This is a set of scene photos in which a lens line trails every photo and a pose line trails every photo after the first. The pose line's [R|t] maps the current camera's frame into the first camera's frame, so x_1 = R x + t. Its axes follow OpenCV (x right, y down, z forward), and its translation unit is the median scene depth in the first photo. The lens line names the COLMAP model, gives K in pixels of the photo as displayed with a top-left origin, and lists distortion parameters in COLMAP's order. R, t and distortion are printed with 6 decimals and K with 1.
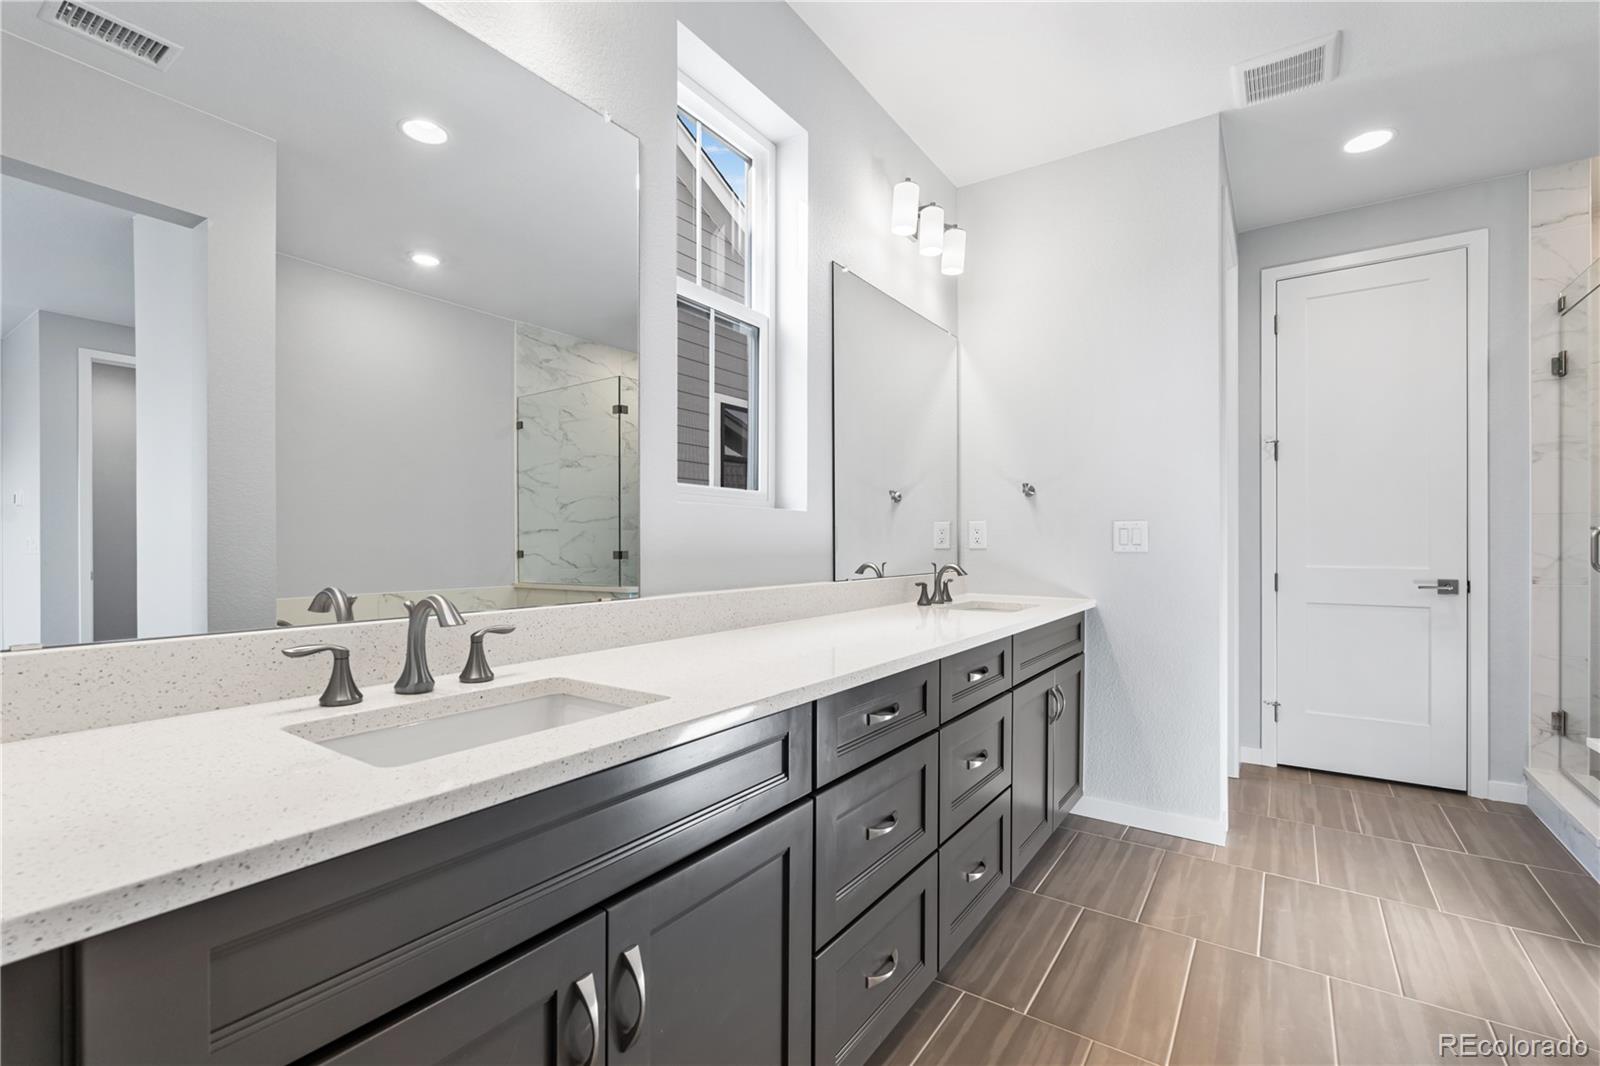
lens RADIAL K [[716.5, 0, 797.4], [0, 716.5, 545.0], [0, 0, 1]] dist [-0.000076, 0.000053]
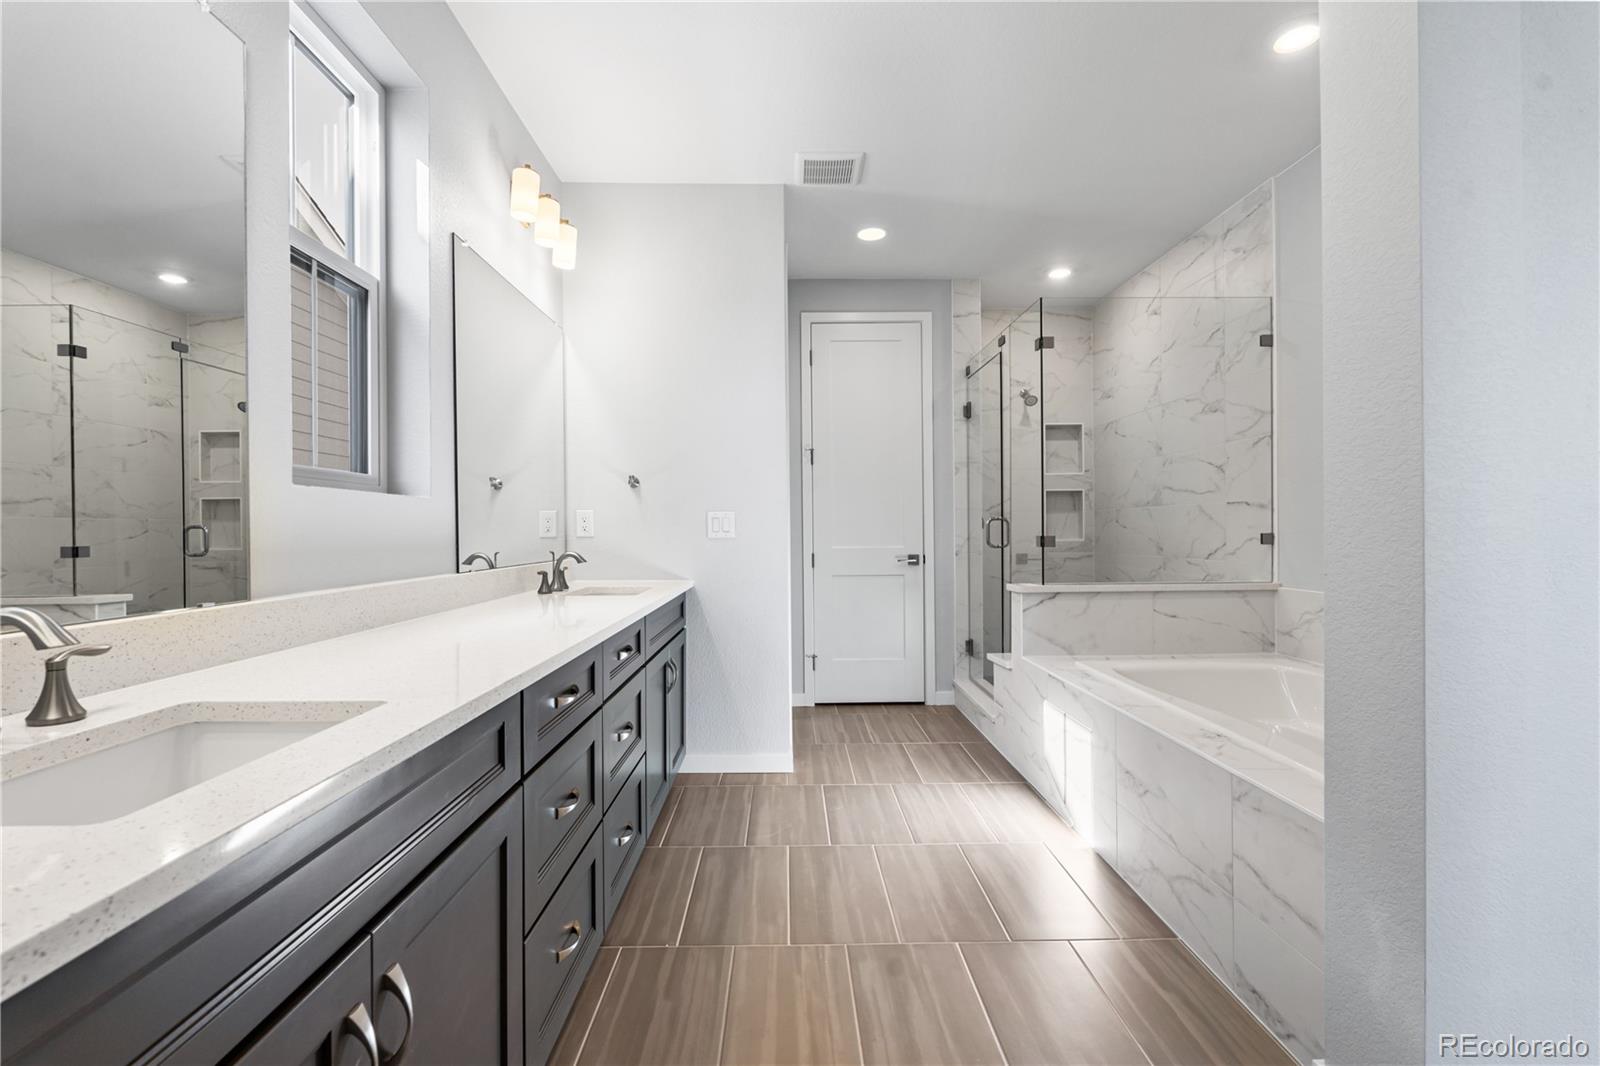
lens RADIAL K [[713.9, 0, 802.6], [0, 713.9, 532.1], [0, 0, 1]] dist [-0.002802, -0.000092]
pose [[0.811858, -0.008346, 0.583795, -0.115243], [0.009176, 0.999957, 0.001536, -0.000509], [-0.583783, 0.004110, 0.811899, -0.023465]]
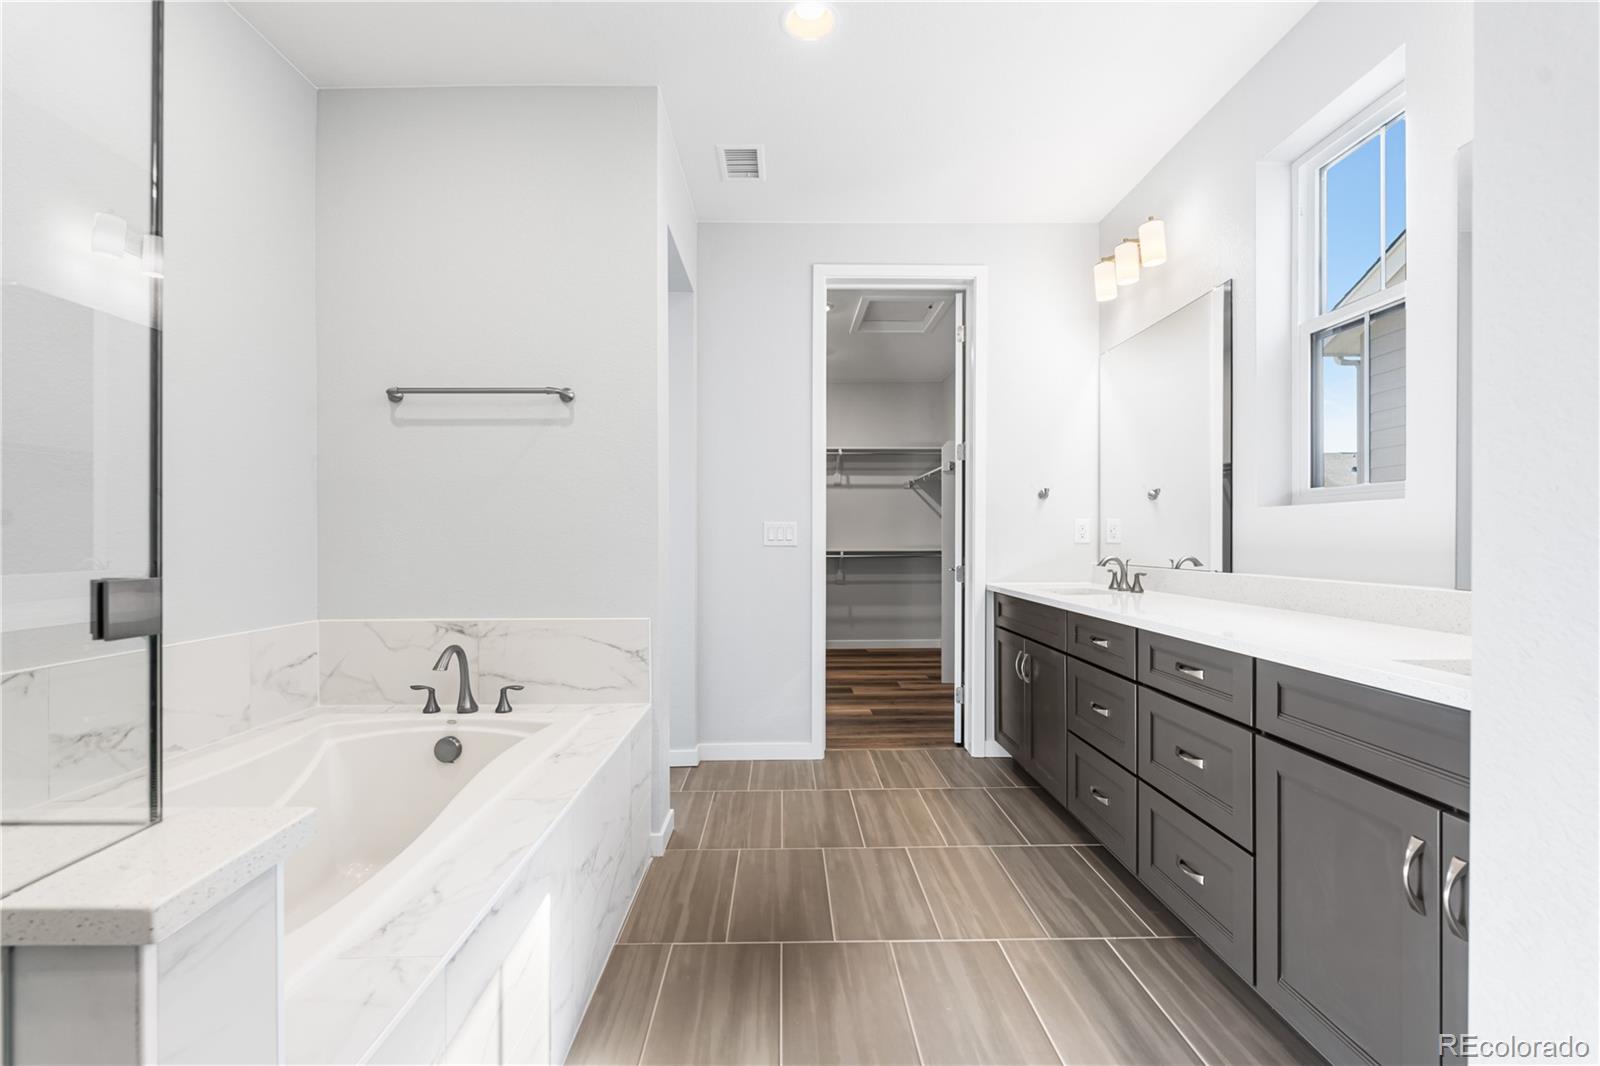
lens RADIAL K [[713.9, 0, 802.6], [0, 713.9, 532.1], [0, 0, 1]] dist [-0.002802, -0.000092]
pose [[-0.809789, -0.003227, -0.586712, 0.921940], [0.001159, 0.999974, -0.007101, -0.003020], [0.586720, -0.006430, -0.809764, 1.087601]]
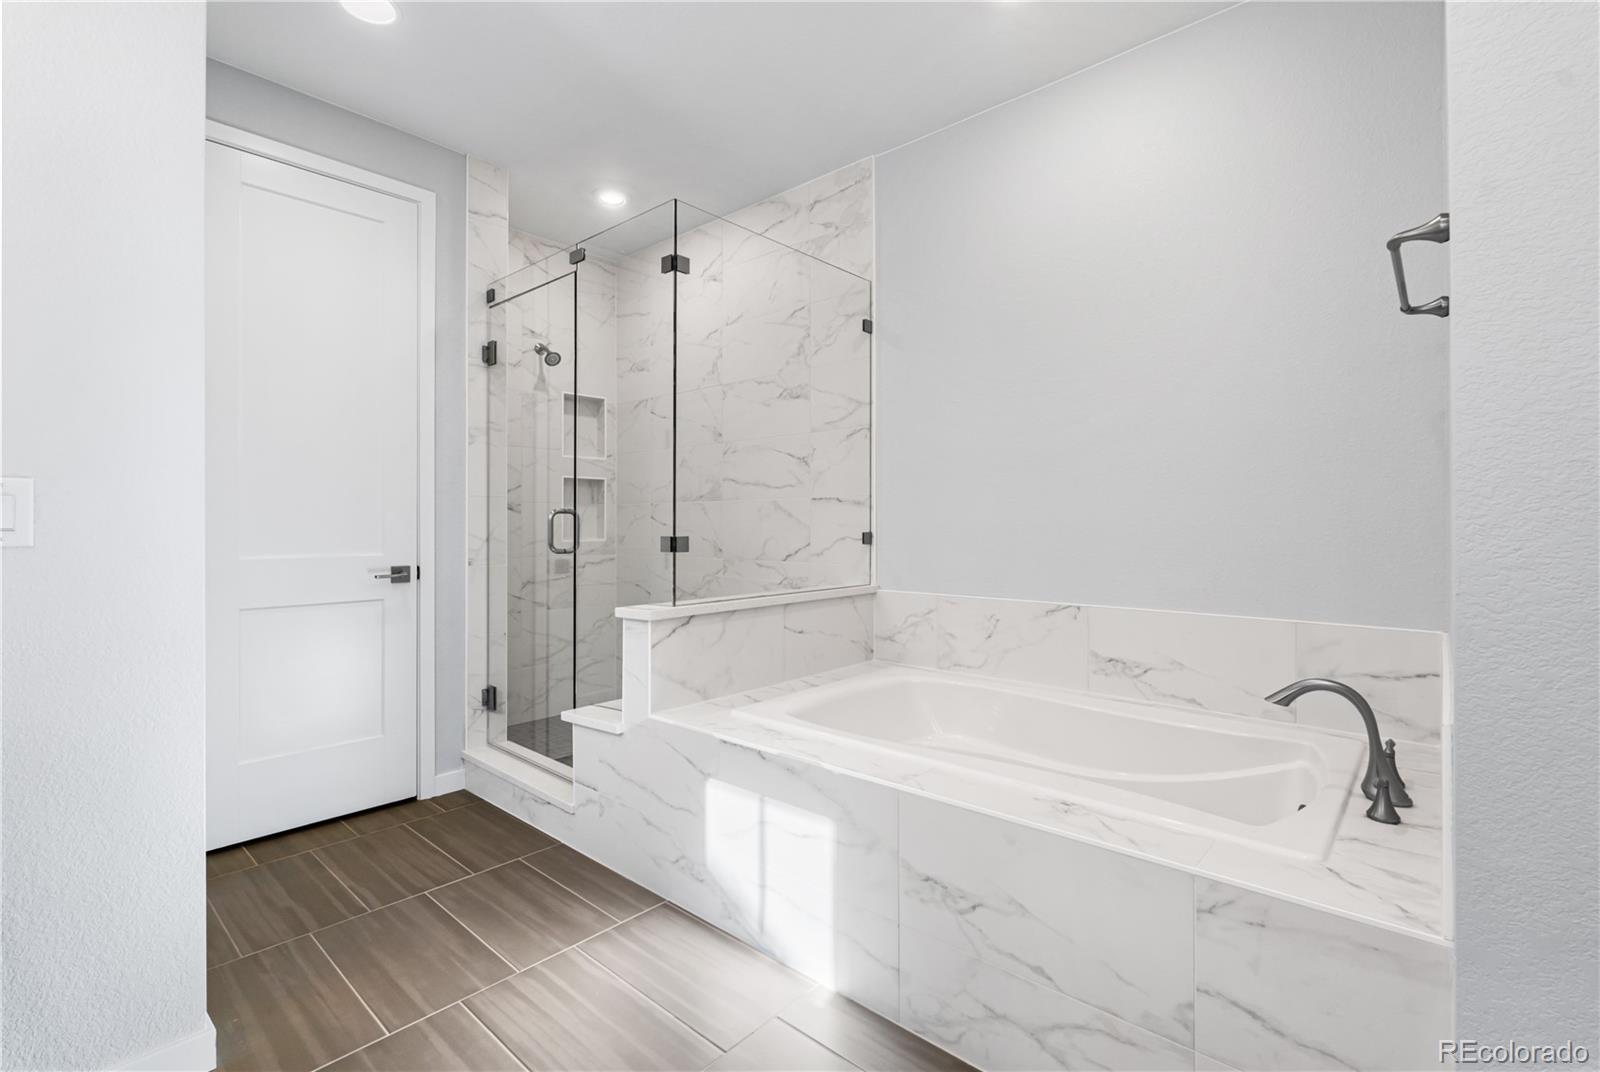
lens RADIAL K [[721.0, 0, 800.4], [0, 721.0, 518.8], [0, 0, 1]] dist [-0.002181, -0.000111]
pose [[0.119770, 0.006733, 0.992779, 0.091489], [0.003155, 0.999969, -0.007163, -0.003079], [-0.992797, 0.003990, 0.119745, 0.482603]]
